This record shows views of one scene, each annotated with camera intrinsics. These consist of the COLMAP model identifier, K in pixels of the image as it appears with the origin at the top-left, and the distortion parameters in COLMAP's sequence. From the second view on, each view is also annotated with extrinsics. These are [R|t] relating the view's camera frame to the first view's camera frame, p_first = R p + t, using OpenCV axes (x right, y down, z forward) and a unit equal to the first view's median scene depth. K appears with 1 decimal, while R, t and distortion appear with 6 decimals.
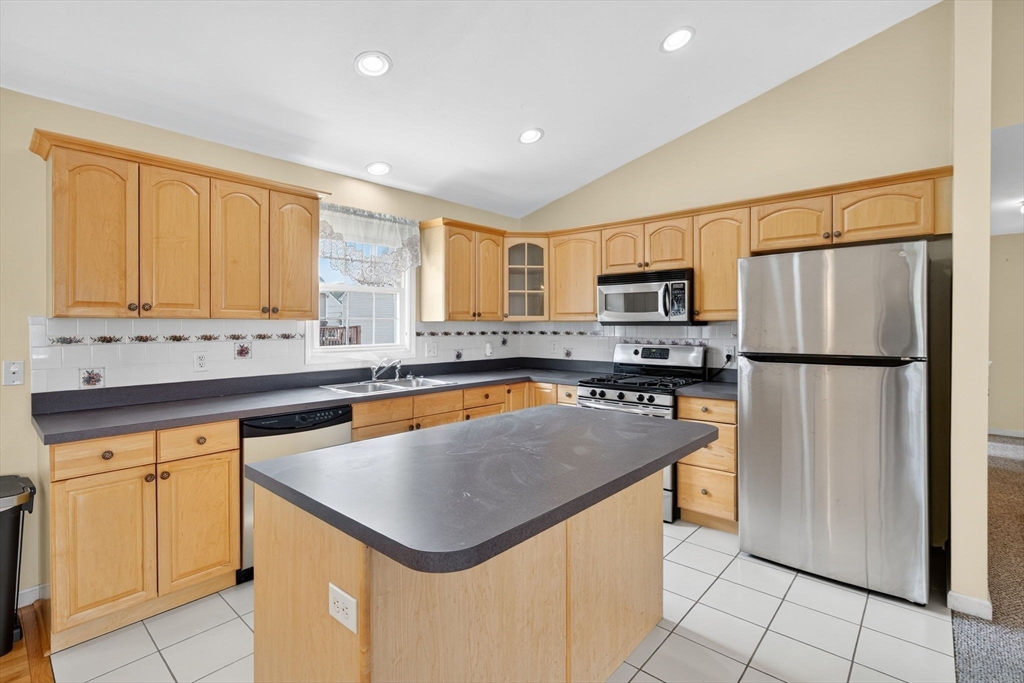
lens RADIAL K [[467.1, 0, 512.7], [0, 467.1, 332.5], [0, 0, 1]] dist [0.017570, -0.001194]
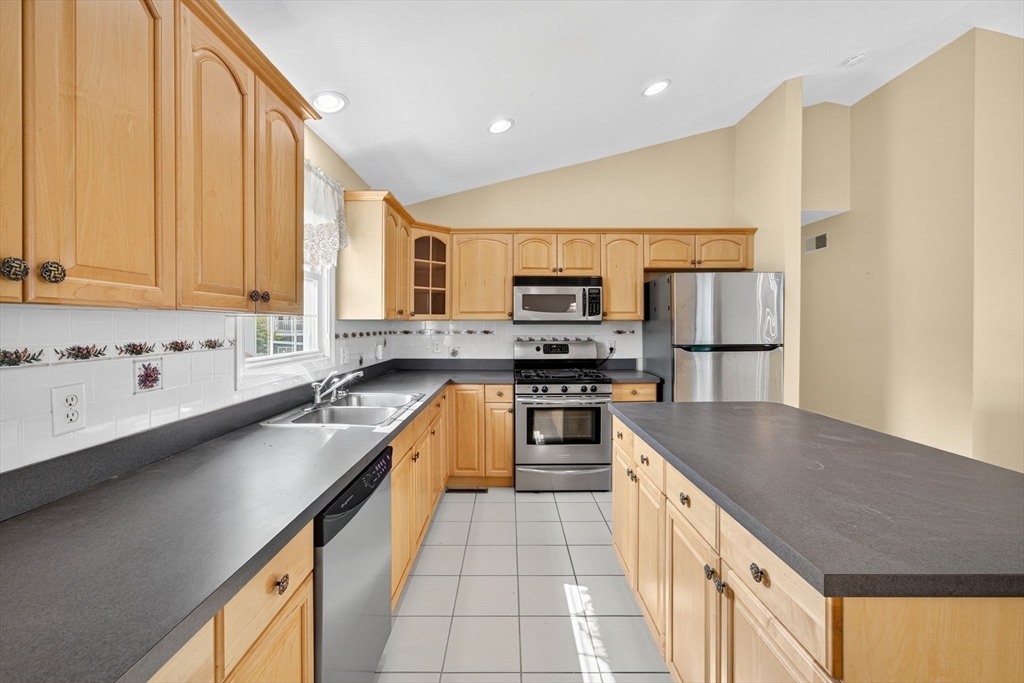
lens RADIAL K [[400.5, 0, 502.4], [0, 400.5, 326.6], [0, 0, 1]] dist [-0.011184, 0.001091]
pose [[0.765040, -0.003813, 0.643971, -0.559751], [0.010514, 0.999923, -0.006570, -0.006308], [-0.643896, 0.011797, 0.765022, 0.444327]]
